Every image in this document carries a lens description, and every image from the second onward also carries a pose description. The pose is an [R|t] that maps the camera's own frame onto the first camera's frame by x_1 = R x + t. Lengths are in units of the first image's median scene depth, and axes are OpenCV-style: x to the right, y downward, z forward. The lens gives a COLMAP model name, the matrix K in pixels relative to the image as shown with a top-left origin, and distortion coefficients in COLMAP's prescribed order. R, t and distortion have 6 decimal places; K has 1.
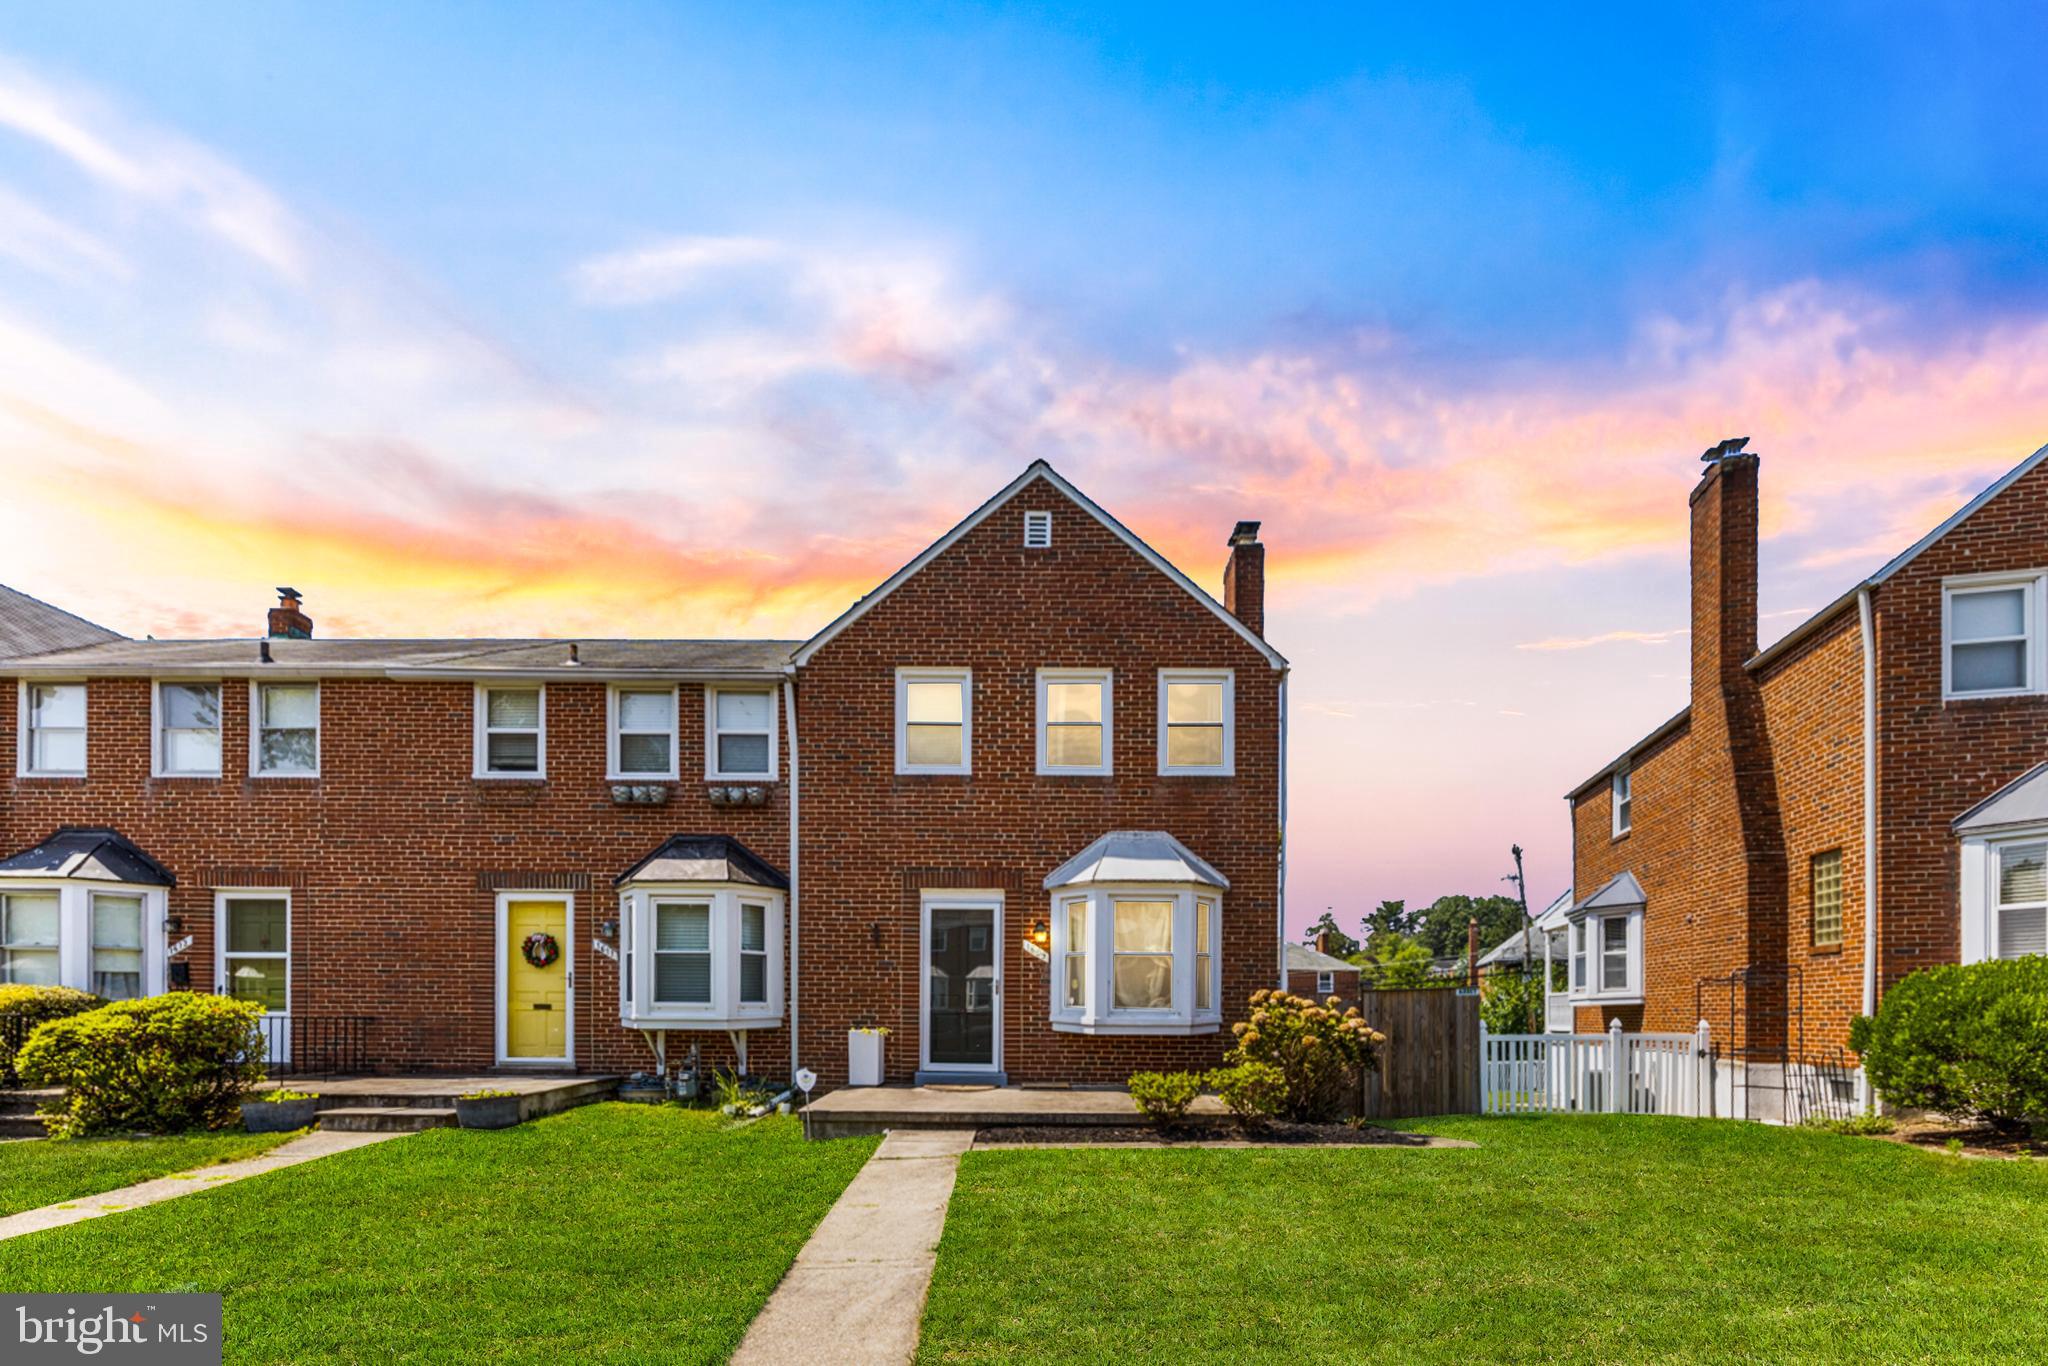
lens RADIAL K [[827.4, 0, 1024.0], [0, 827.4, 683.0], [0, 0, 1]] dist [-0.002016, 0.000183]
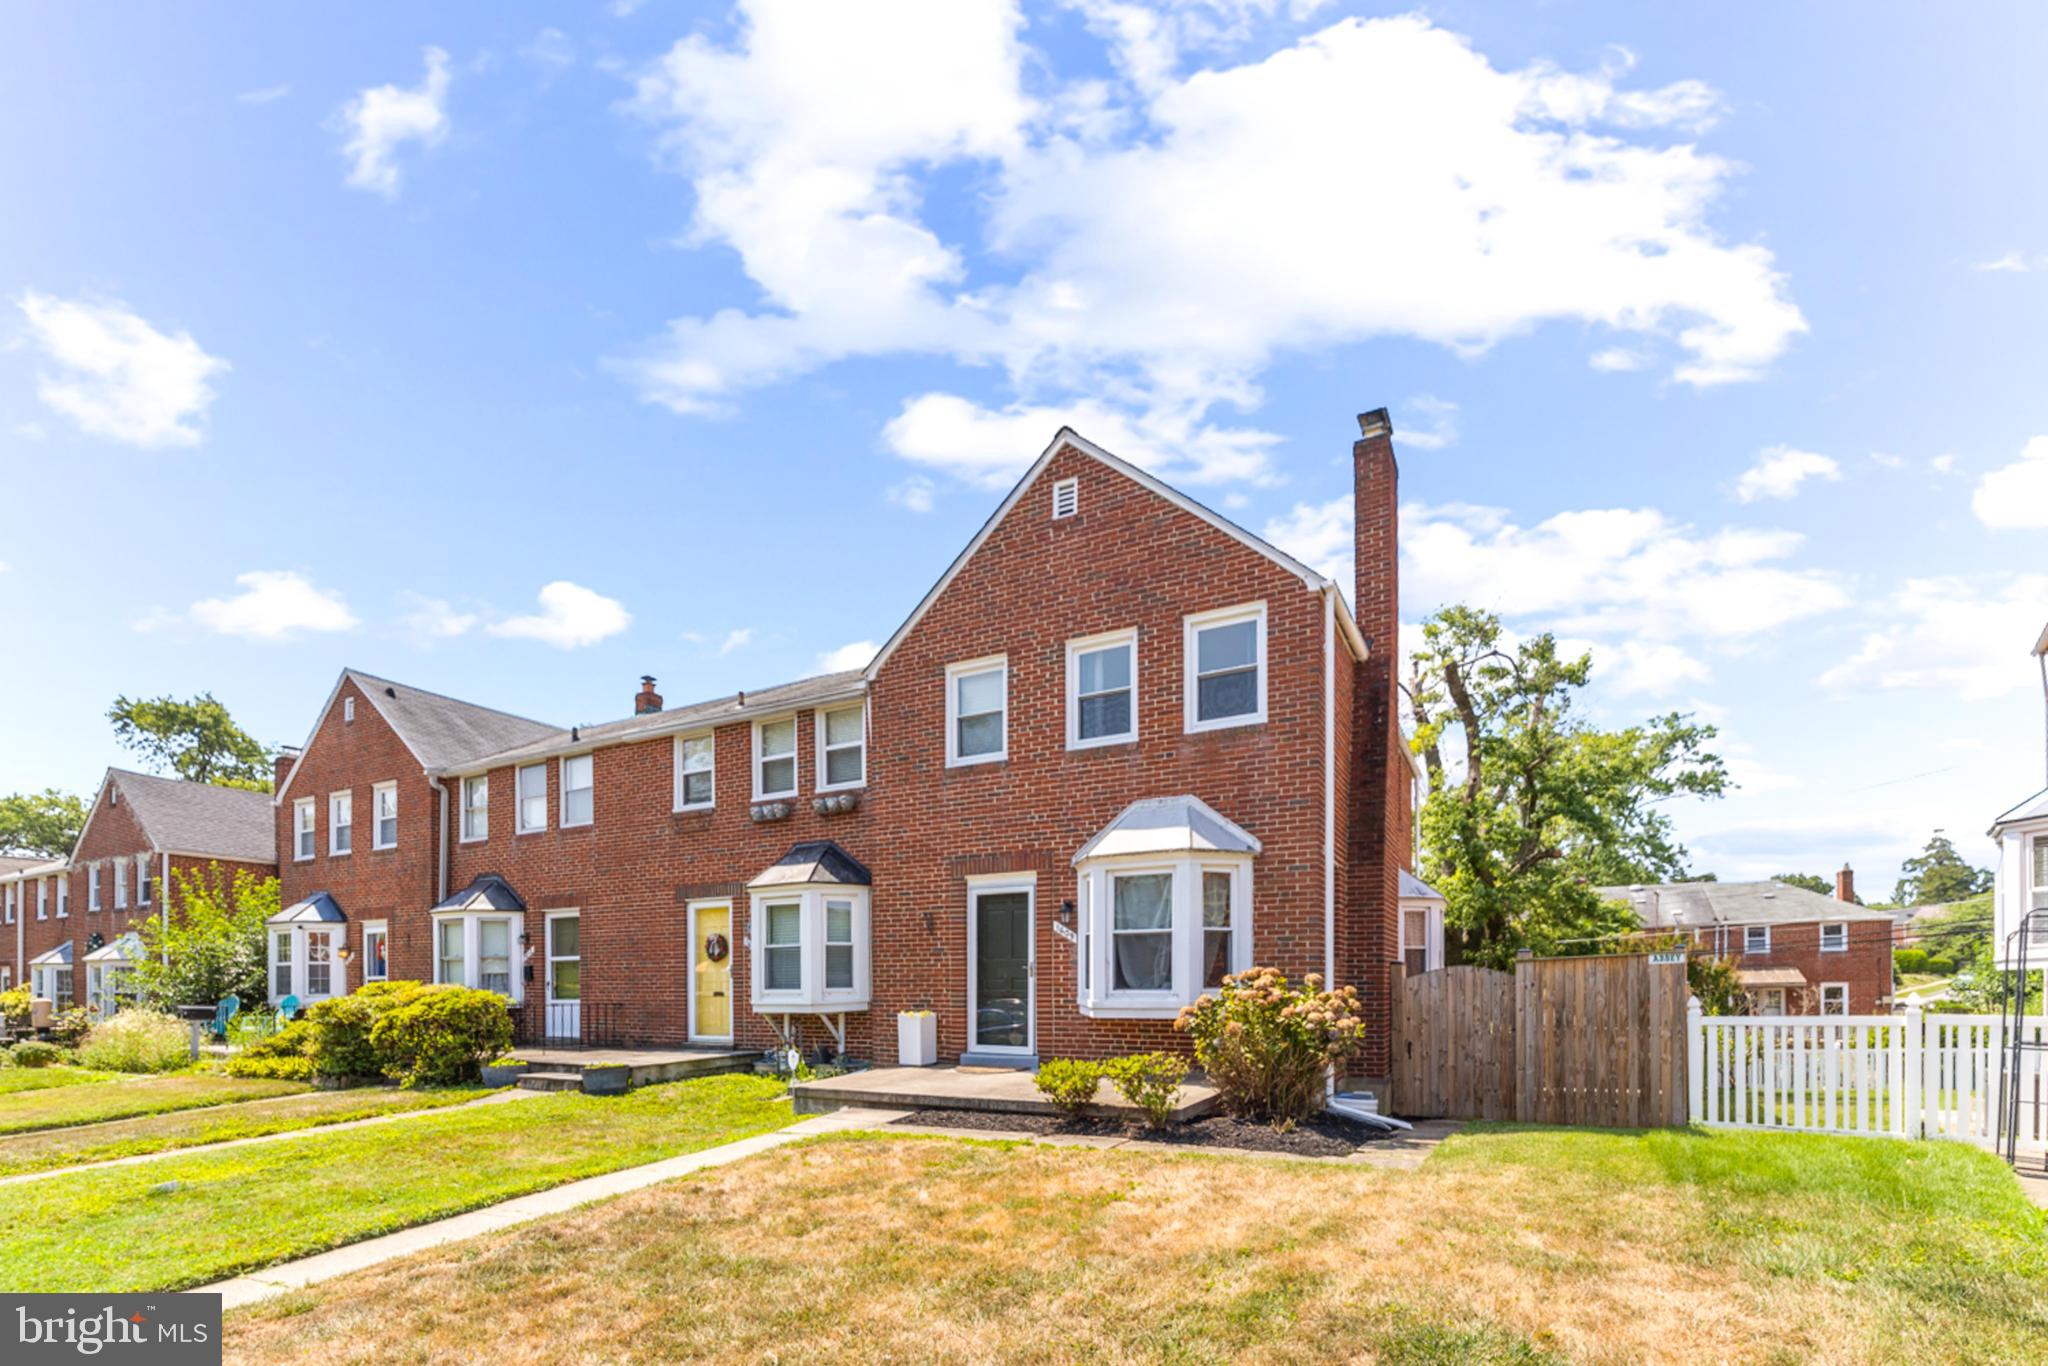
lens RADIAL K [[838.5, 0, 1023.6], [0, 838.5, 654.7], [0, 0, 1]] dist [0.000150, -0.000001]
pose [[0.885890, -0.183324, -0.426135, 0.427224], [0.184818, 0.982028, -0.038252, 0.028607], [0.425489, -0.044871, 0.903851, 0.089529]]
